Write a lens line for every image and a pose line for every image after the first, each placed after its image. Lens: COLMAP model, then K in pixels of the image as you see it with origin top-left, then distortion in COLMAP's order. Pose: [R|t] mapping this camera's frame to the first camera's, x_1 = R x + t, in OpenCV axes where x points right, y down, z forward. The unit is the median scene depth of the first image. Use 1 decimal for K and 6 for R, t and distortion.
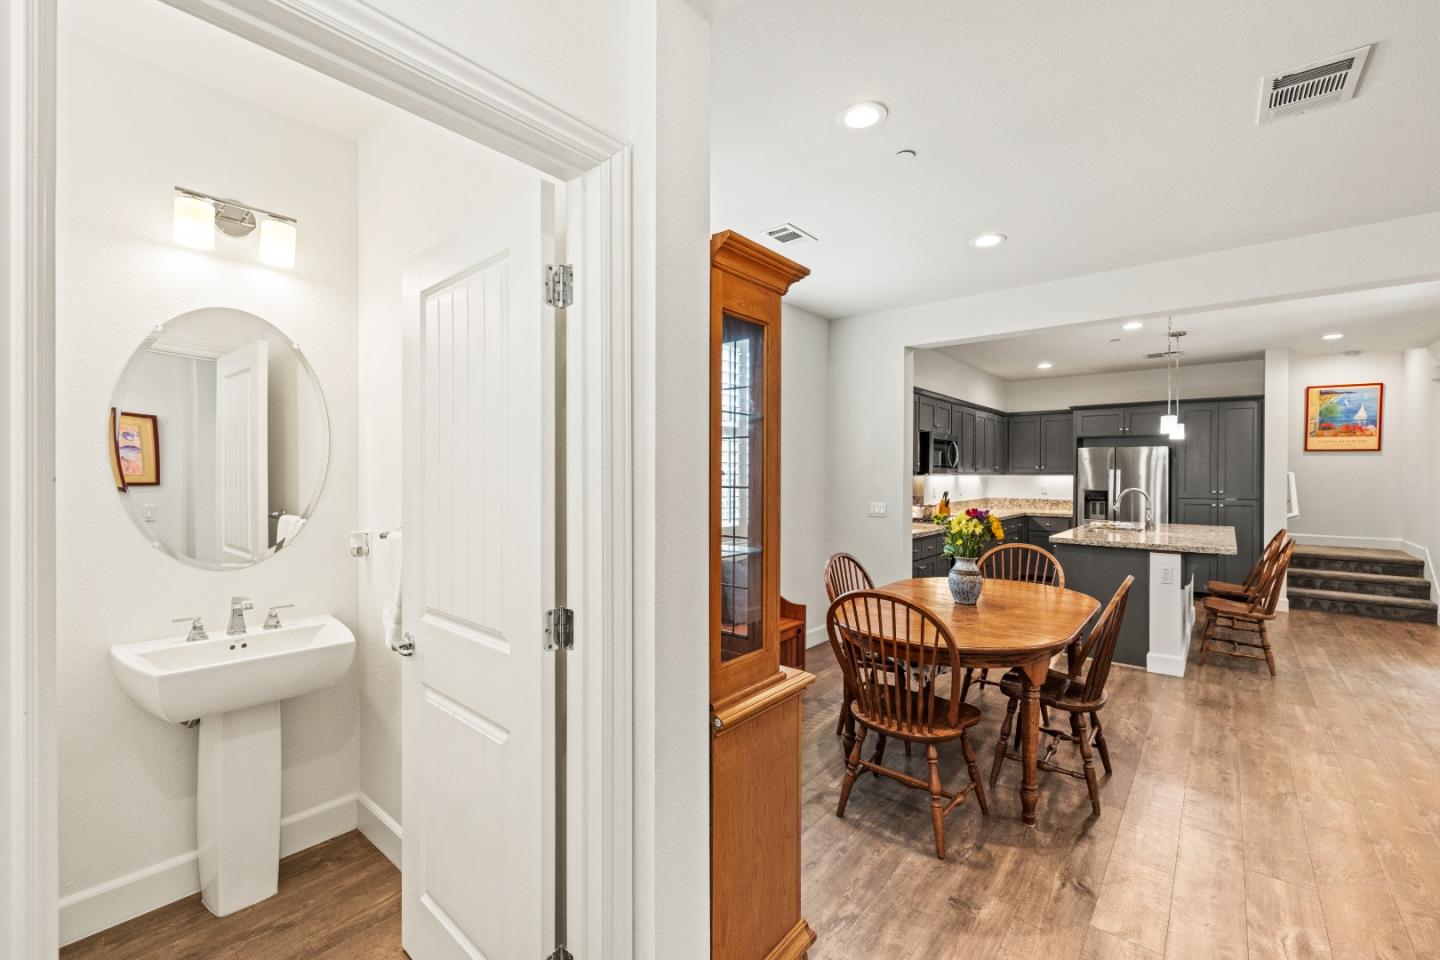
lens RADIAL K [[609.8, 0, 711.1], [0, 609.8, 475.0], [0, 0, 1]] dist [-0.001620, -0.000357]
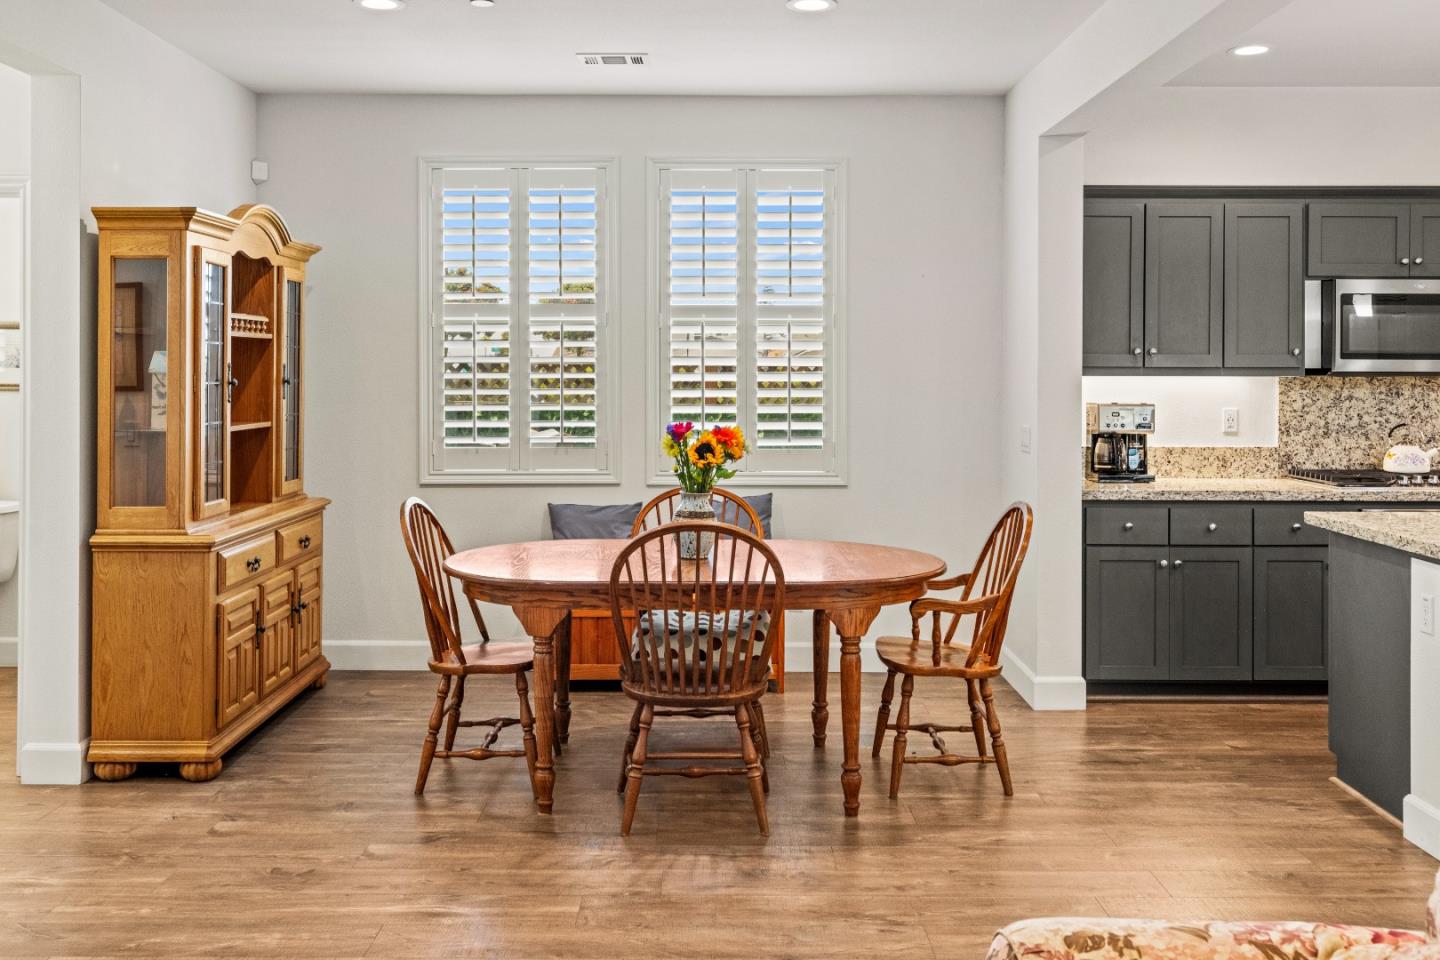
lens RADIAL K [[1307.3, 0, 708.0], [0, 1307.3, 380.9], [0, 0, 1]] dist [0.004312, 0.000520]
pose [[0.632697, 0.002574, -0.774395, 0.687962], [-0.000927, 0.999996, 0.002567, 0.001445], [0.774399, -0.000906, 0.632697, 0.029821]]
